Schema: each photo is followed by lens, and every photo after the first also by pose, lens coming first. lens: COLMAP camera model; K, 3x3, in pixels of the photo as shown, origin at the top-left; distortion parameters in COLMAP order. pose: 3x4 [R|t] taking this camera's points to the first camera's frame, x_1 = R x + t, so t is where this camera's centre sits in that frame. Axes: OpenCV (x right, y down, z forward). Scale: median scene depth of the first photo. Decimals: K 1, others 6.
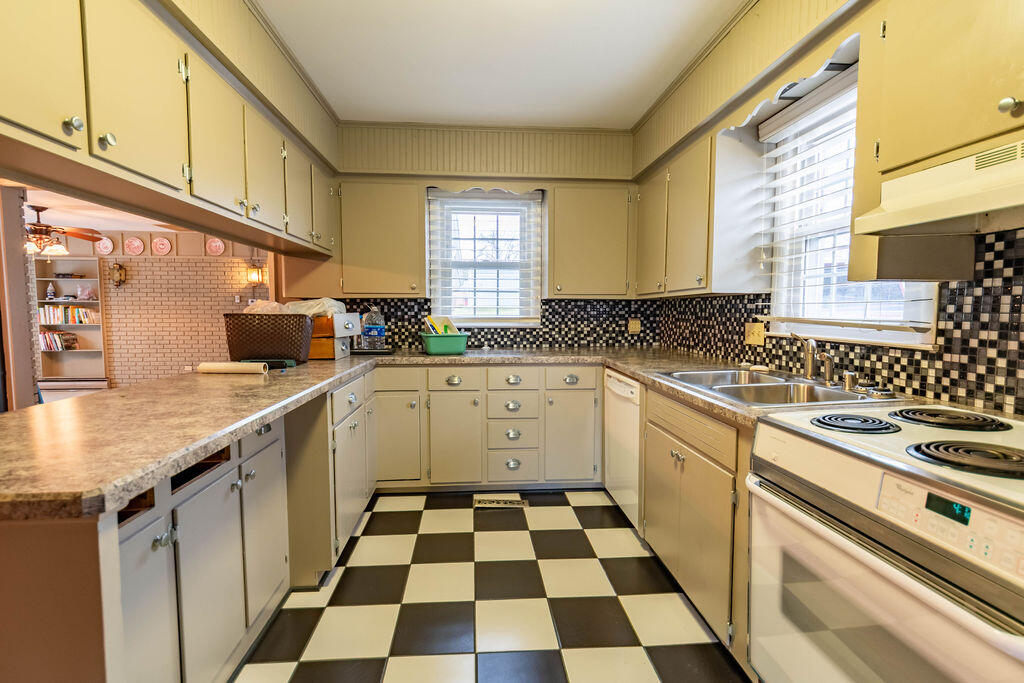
lens RADIAL K [[455.5, 0, 509.3], [0, 455.5, 342.6], [0, 0, 1]] dist [0.004150, 0.000057]
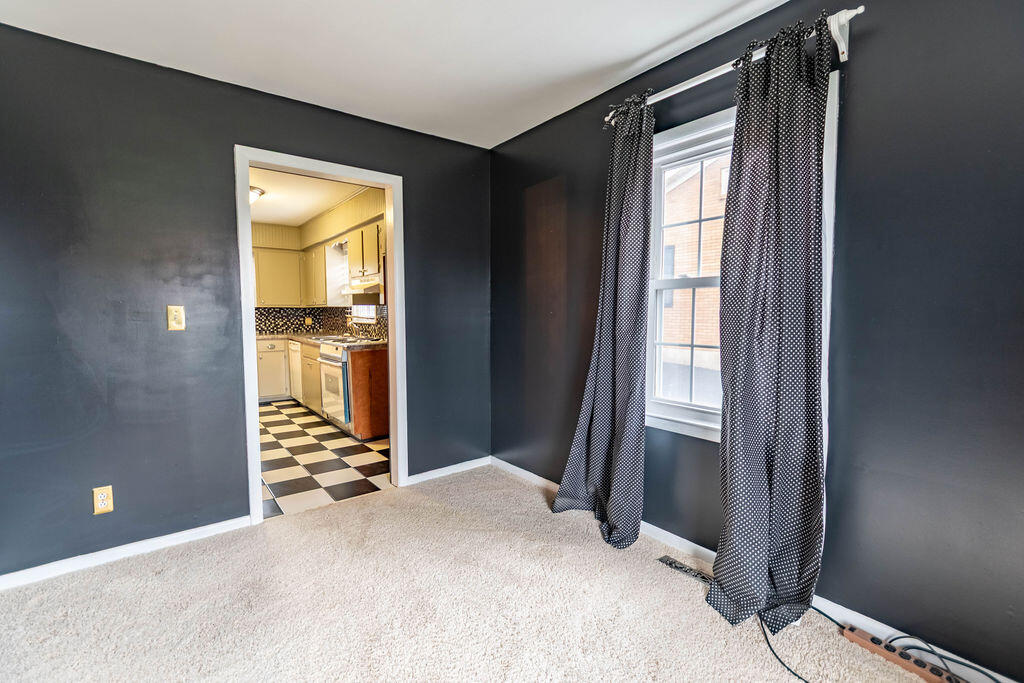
lens RADIAL K [[455.5, 0, 509.3], [0, 455.5, 342.6], [0, 0, 1]] dist [0.004150, 0.000057]
pose [[0.839681, -0.045535, 0.541167, -0.076083], [0.046186, 0.998856, 0.012382, 0.083691], [-0.541112, 0.014598, 0.840824, -1.292175]]
